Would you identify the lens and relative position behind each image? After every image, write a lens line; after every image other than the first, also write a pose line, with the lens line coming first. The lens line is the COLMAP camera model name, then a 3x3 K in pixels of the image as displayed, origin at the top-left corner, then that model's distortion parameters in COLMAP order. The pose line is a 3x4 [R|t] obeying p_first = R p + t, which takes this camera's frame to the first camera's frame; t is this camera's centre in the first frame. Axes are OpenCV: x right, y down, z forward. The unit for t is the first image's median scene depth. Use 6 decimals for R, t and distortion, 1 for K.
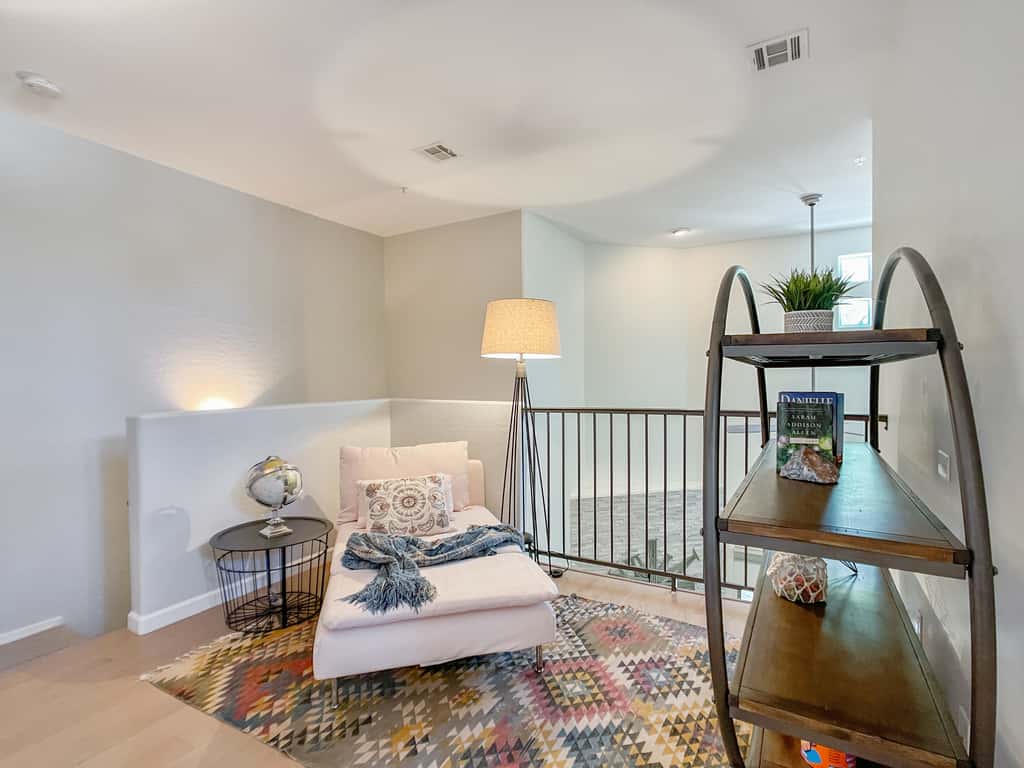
lens RADIAL K [[508.1, 0, 509.7], [0, 508.1, 410.9], [0, 0, 1]] dist [-0.013684, 0.000289]
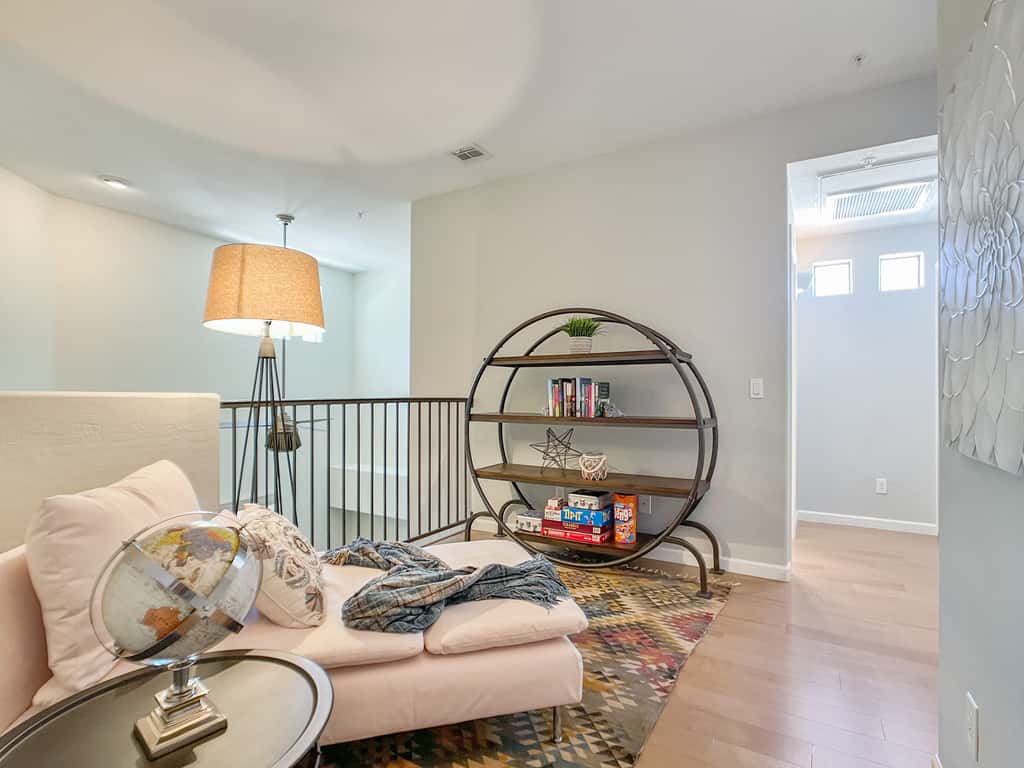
lens RADIAL K [[508.1, 0, 511.3], [0, 508.1, 385.9], [0, 0, 1]] dist [-0.013684, 0.000289]
pose [[-0.007697, 0.011006, 0.999910, -1.080675], [0.021258, 0.999715, -0.010840, -0.016755], [-0.999744, 0.021173, -0.007928, 0.945880]]
